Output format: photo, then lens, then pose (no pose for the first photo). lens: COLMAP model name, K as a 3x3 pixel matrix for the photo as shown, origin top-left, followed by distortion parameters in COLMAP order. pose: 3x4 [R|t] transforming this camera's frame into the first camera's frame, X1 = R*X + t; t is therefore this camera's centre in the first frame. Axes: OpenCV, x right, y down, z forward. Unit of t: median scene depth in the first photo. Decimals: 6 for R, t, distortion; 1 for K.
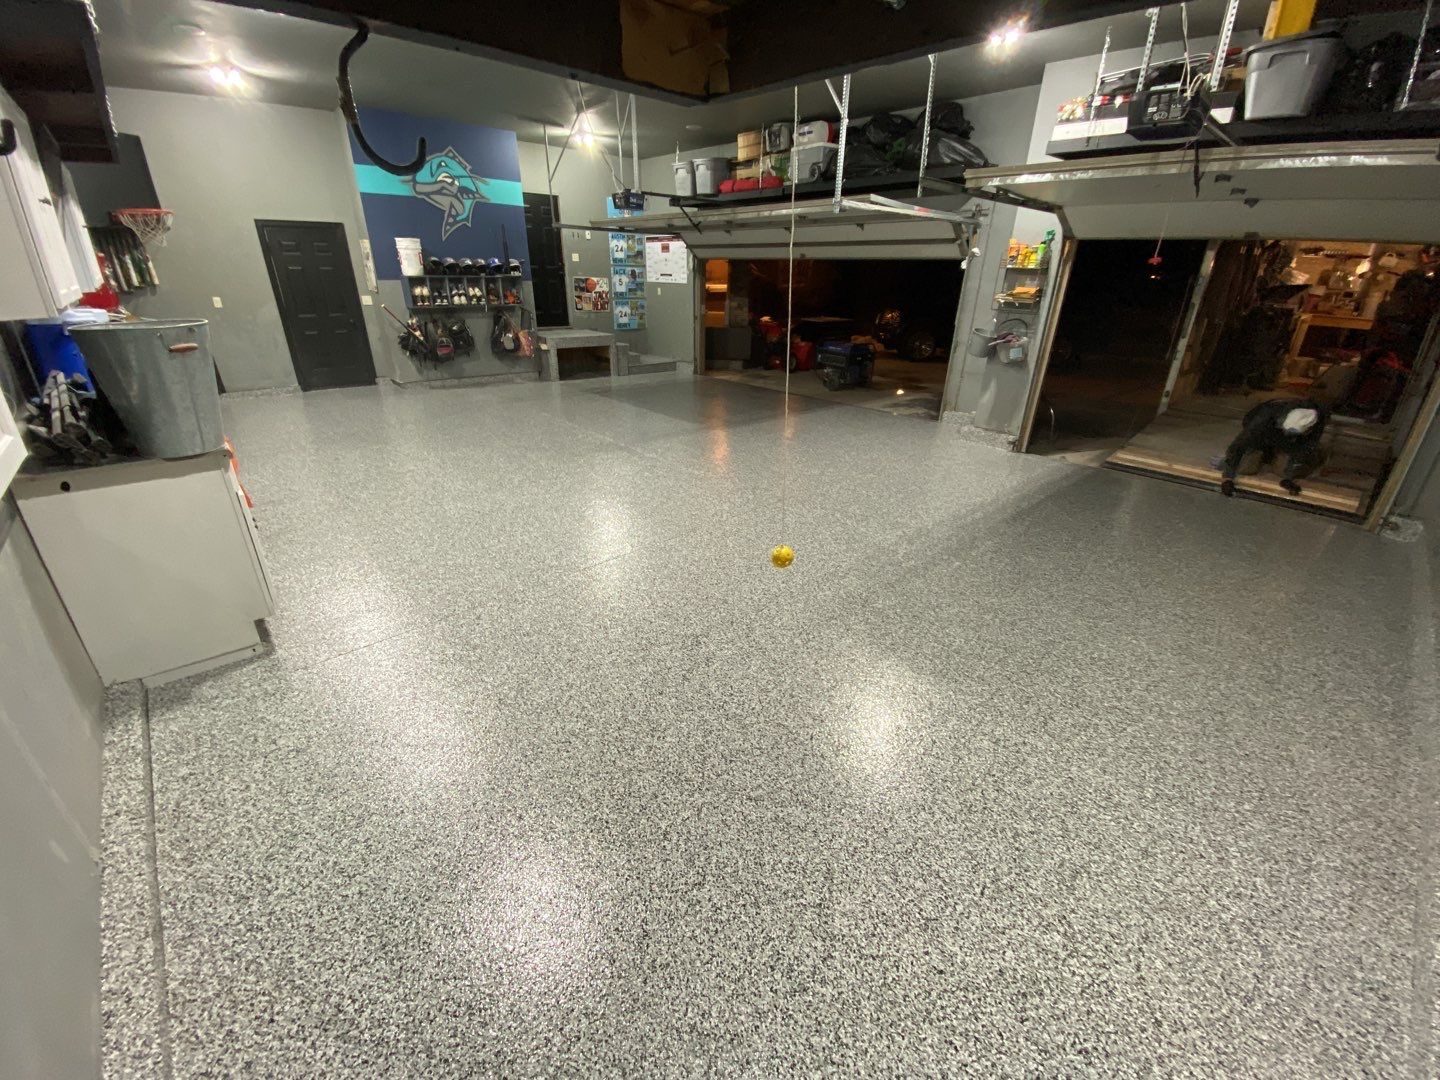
lens RADIAL K [[590.0, 0, 720.0], [0, 590.0, 540.0], [0, 0, 1]] dist [-0.031919, -0.000286]
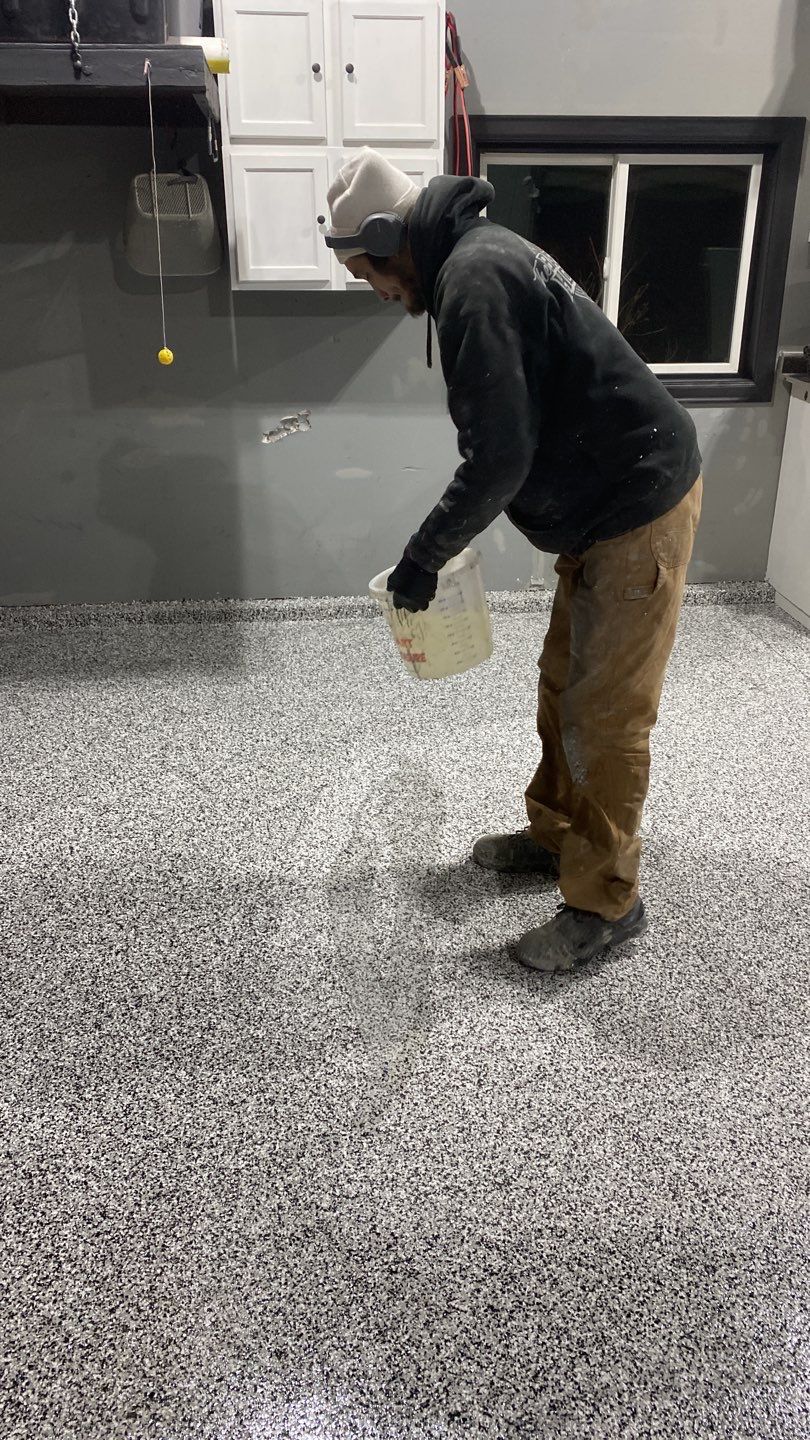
lens RADIAL K [[1218.0, 0, 405.0], [0, 1218.0, 720.0], [0, 0, 1]] dist [-0.004034, -0.003182]
pose [[-0.615956, 0.274679, -0.738343, 1.366759], [-0.352745, 0.741868, 0.570265, -0.746896], [0.704393, 0.611705, -0.360067, 1.779052]]
